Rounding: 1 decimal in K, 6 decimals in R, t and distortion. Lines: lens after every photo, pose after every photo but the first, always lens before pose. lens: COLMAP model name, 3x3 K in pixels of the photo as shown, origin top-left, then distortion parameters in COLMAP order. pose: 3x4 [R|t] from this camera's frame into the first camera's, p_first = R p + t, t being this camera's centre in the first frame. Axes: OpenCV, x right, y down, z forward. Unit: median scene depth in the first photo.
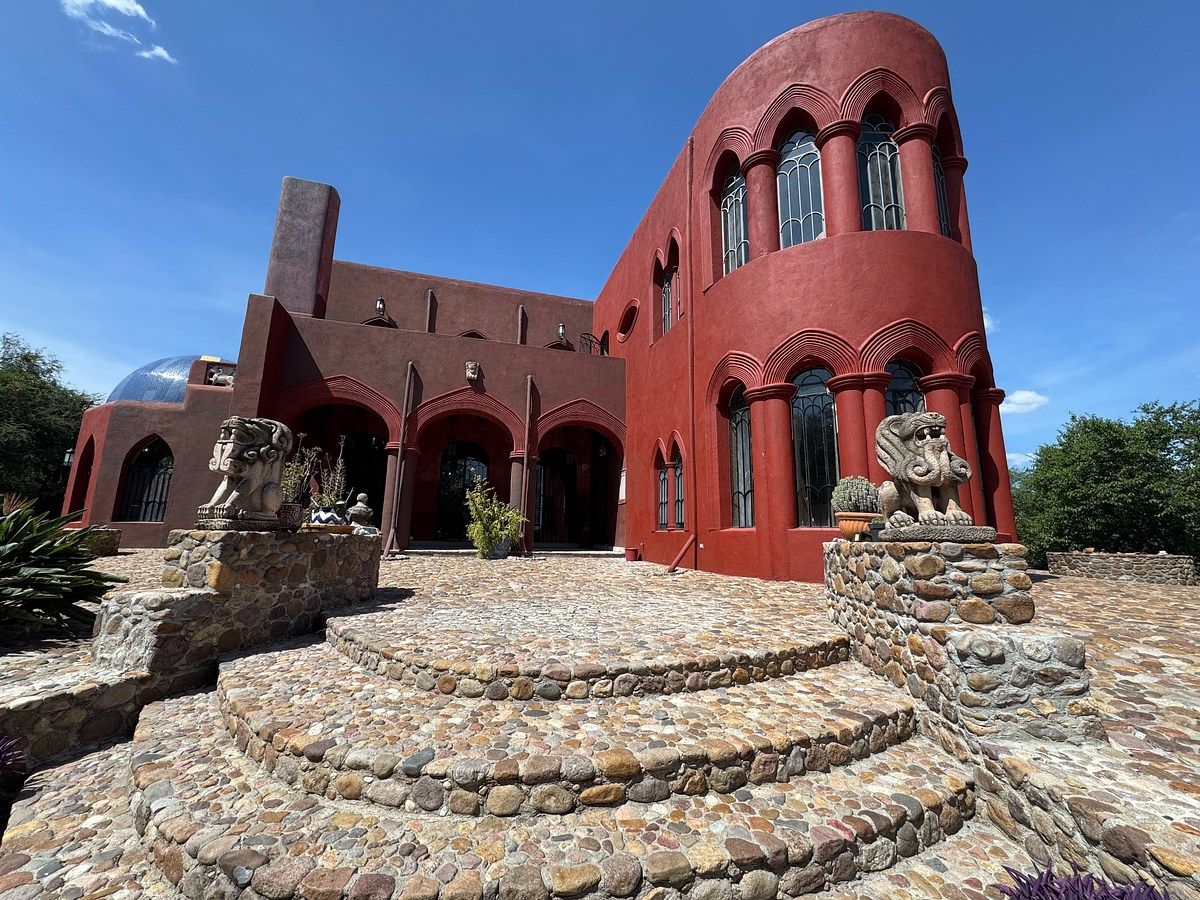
lens RADIAL K [[476.4, 0, 601.7], [0, 476.4, 451.0], [0, 0, 1]] dist [-0.002939, -0.000141]
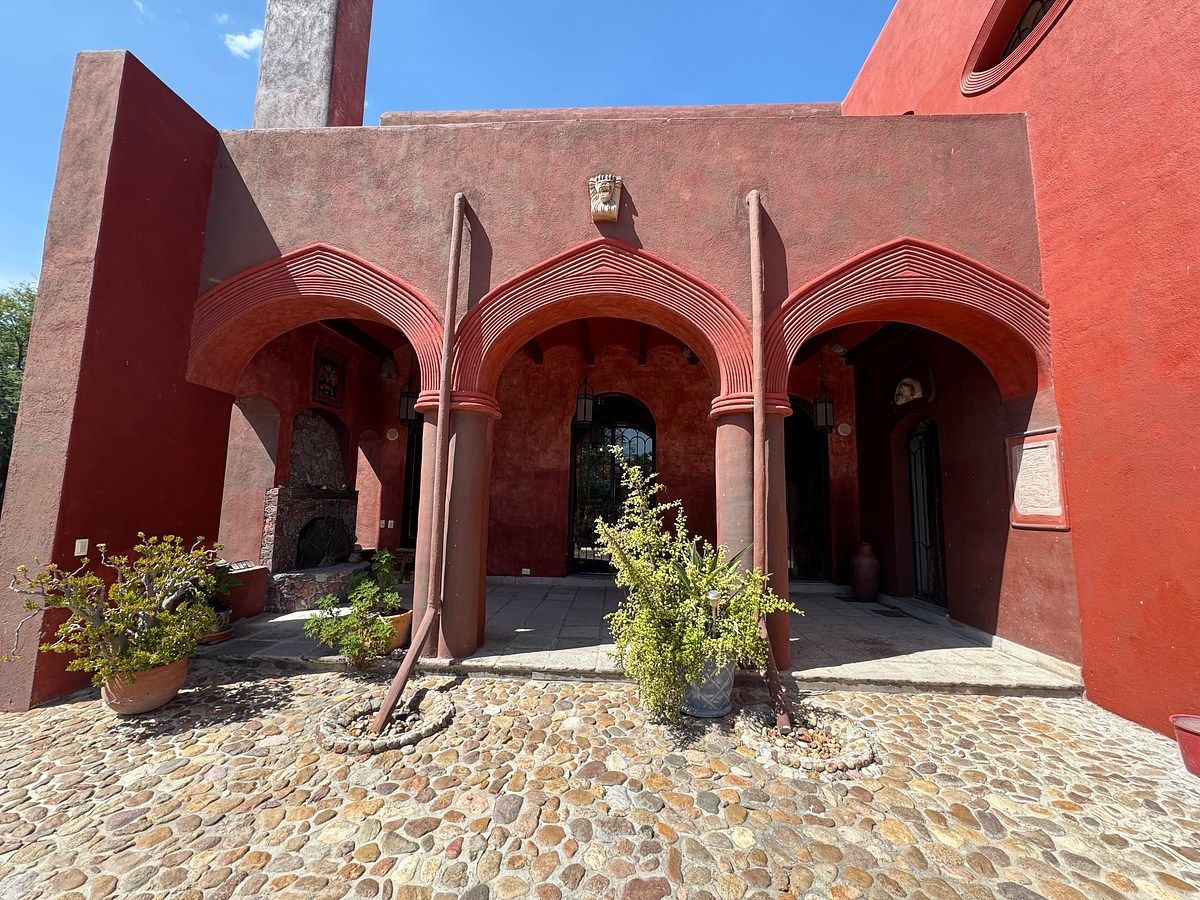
lens RADIAL K [[476.4, 0, 596.7], [0, 476.4, 450.1], [0, 0, 1]] dist [-0.002939, -0.000141]
pose [[0.940347, -0.036338, -0.338271, -0.160947], [0.057980, 0.996851, 0.054090, 0.018444], [0.335241, -0.070477, 0.939493, 0.646495]]
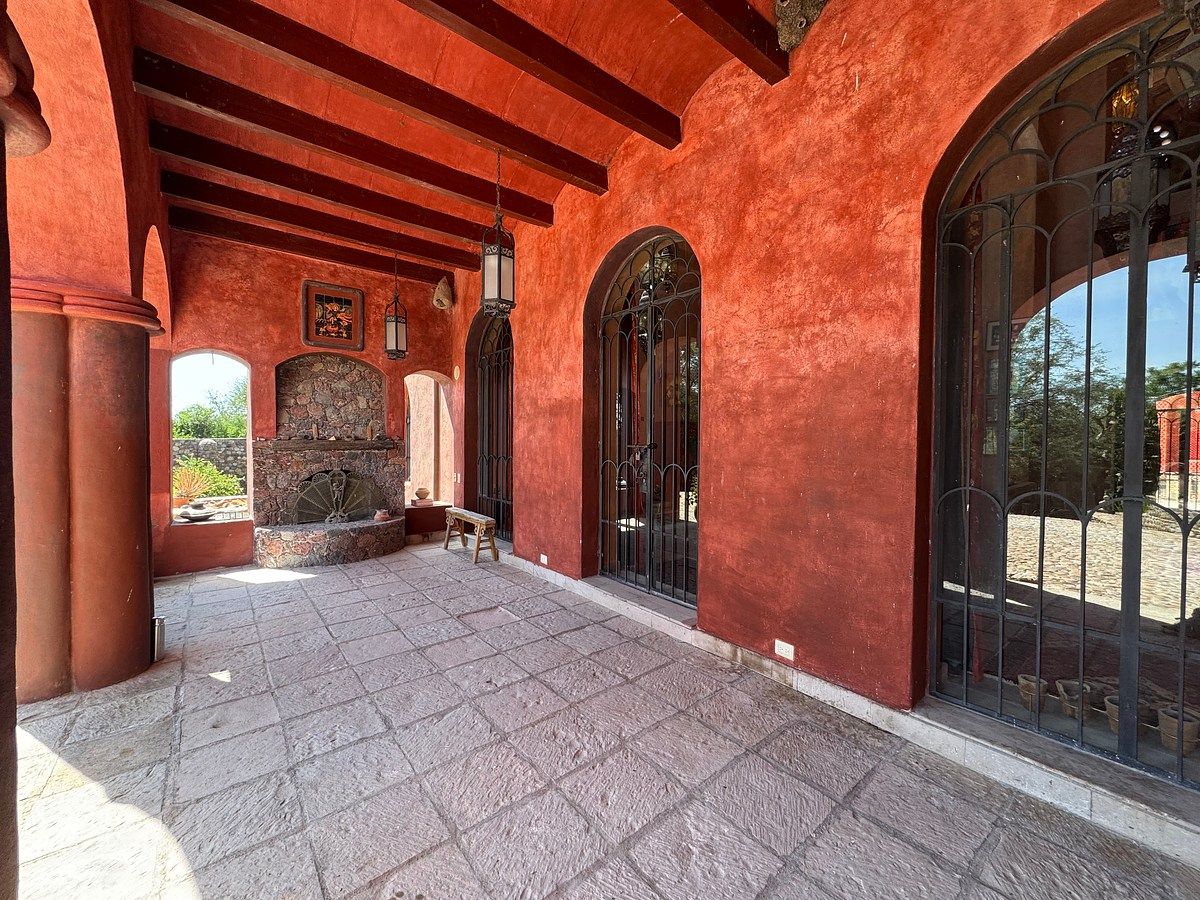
lens RADIAL K [[476.4, 0, 599.4], [0, 476.4, 449.1], [0, 0, 1]] dist [-0.002939, -0.000141]
pose [[0.375604, 0.003026, -0.926775, -0.106102], [0.166582, 0.983488, 0.070724, 0.062732], [0.911686, -0.180948, 0.368898, 0.919982]]
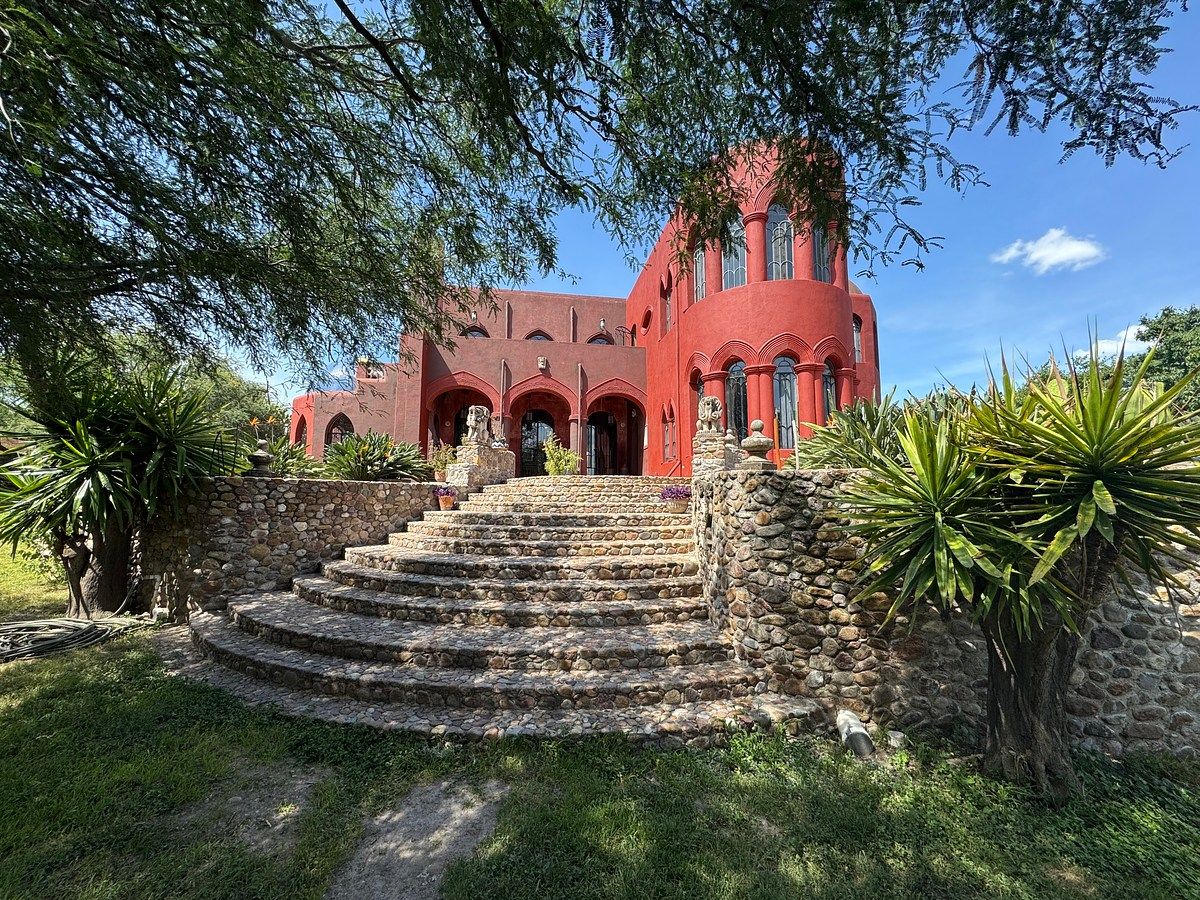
lens RADIAL K [[476.4, 0, 597.7], [0, 476.4, 453.9], [0, 0, 1]] dist [-0.002939, -0.000141]
pose [[0.991654, -0.025683, -0.126346, 0.092468], [0.036213, 0.995994, 0.081761, 0.001967], [0.123740, -0.085654, 0.988611, -0.531522]]
